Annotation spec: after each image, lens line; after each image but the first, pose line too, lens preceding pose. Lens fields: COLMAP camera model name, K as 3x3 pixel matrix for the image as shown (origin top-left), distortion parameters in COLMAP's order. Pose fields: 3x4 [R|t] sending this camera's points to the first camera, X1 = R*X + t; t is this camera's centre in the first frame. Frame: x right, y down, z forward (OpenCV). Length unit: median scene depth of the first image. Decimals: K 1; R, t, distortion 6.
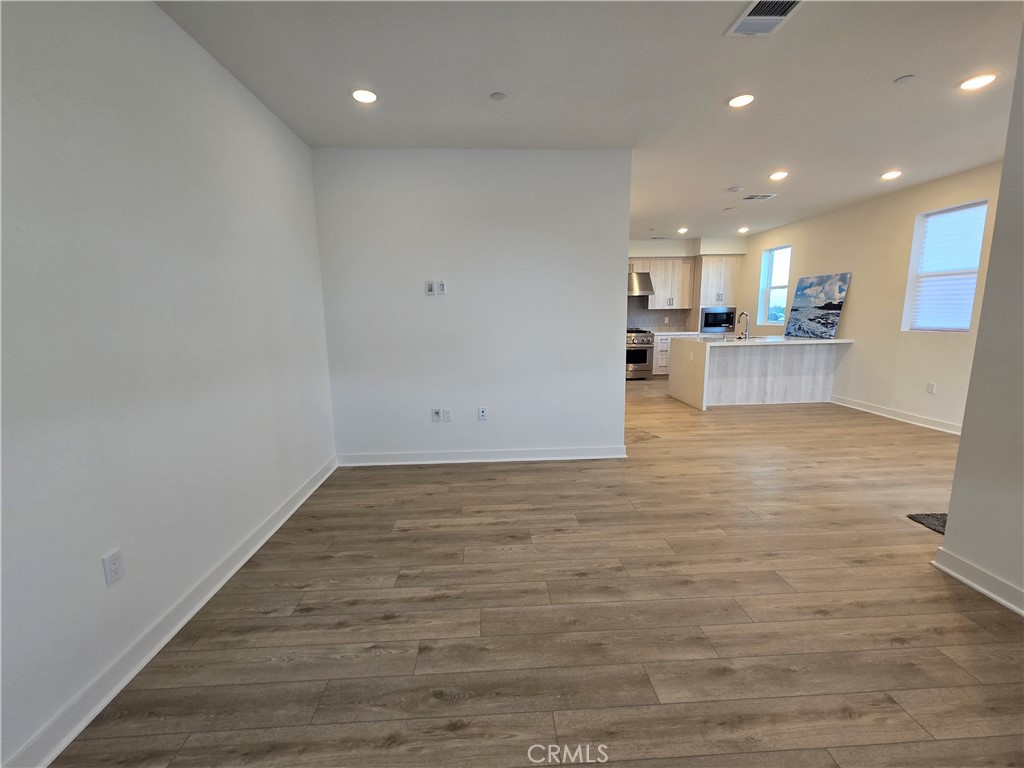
lens RADIAL K [[422.8, 0, 506.9], [0, 422.8, 380.3], [0, 0, 1]] dist [-0.000459, 0.000188]
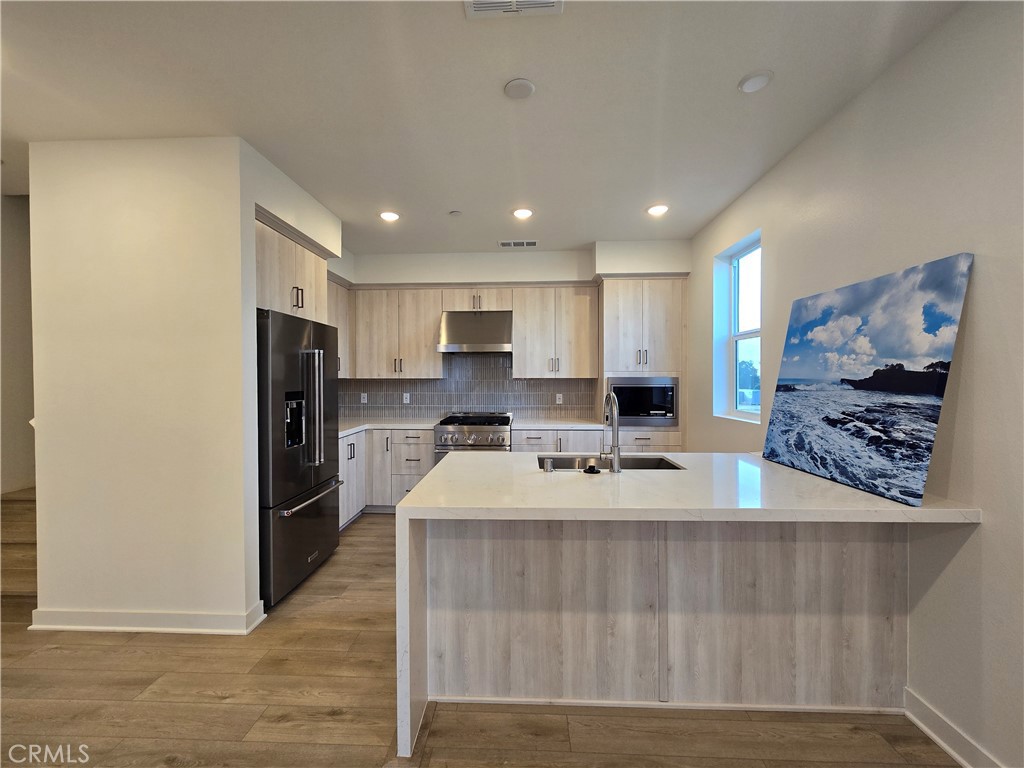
lens RADIAL K [[415.7, 0, 490.7], [0, 415.7, 382.1], [0, 0, 1]] dist [-0.000344, -0.000468]
pose [[0.991034, 0.015012, -0.132764, 0.534655], [-0.034293, 0.988960, -0.144160, -0.124938], [0.129134, 0.147420, 0.980608, 0.695010]]
